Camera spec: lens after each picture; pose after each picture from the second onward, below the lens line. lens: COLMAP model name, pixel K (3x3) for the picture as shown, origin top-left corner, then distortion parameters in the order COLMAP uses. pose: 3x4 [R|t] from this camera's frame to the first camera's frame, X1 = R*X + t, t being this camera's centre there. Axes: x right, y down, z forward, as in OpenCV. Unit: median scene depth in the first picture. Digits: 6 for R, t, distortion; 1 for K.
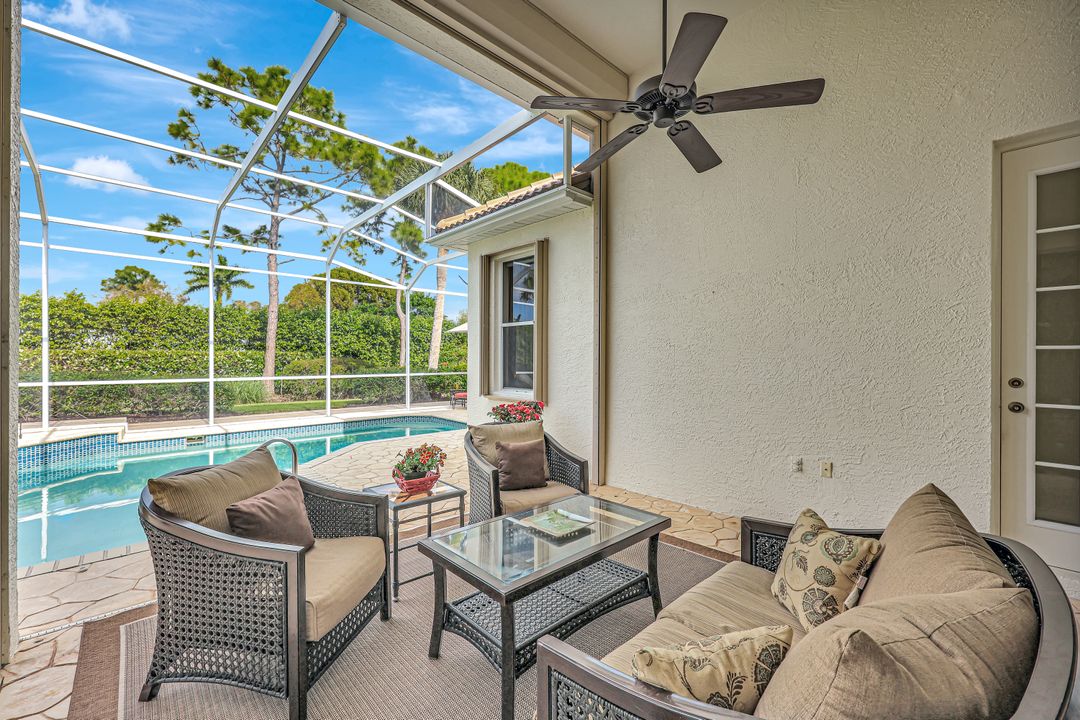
lens RADIAL K [[436.6, 0, 542.5], [0, 436.6, 355.9], [0, 0, 1]] dist [-0.003014, -0.000458]
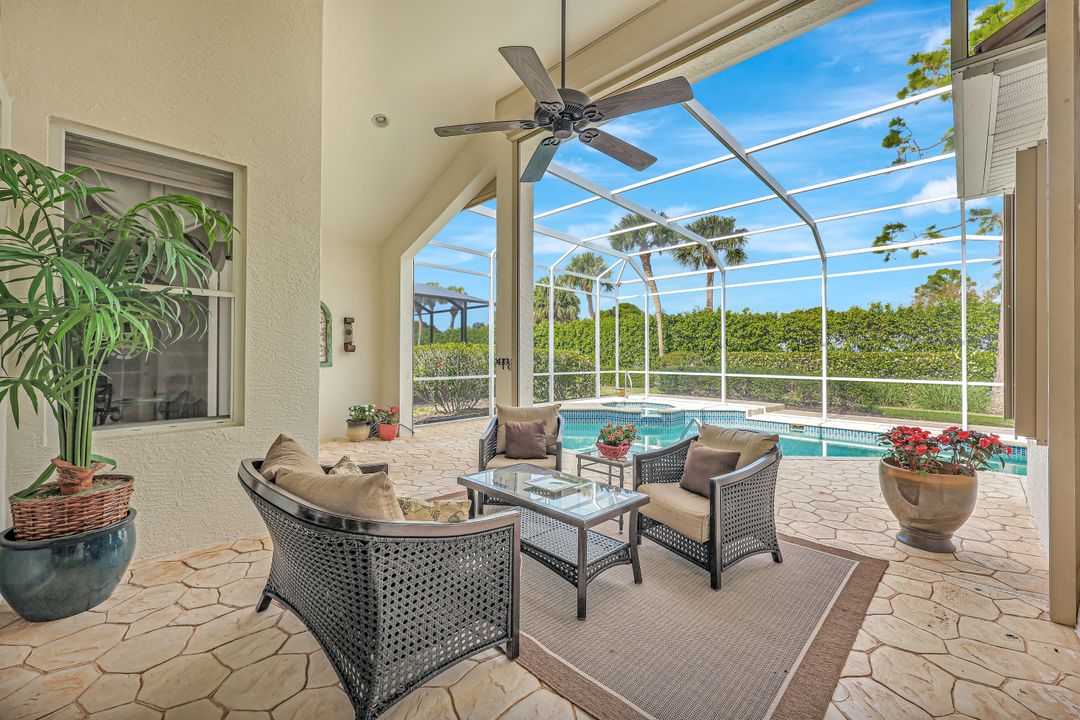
lens RADIAL K [[436.6, 0, 538.4], [0, 436.6, 355.5], [0, 0, 1]] dist [-0.003014, -0.000458]
pose [[0.031504, -0.004560, -0.999493, 0.178839], [-0.000274, 0.999990, -0.004571, 0.000865], [0.999504, 0.000418, 0.031503, 0.122658]]
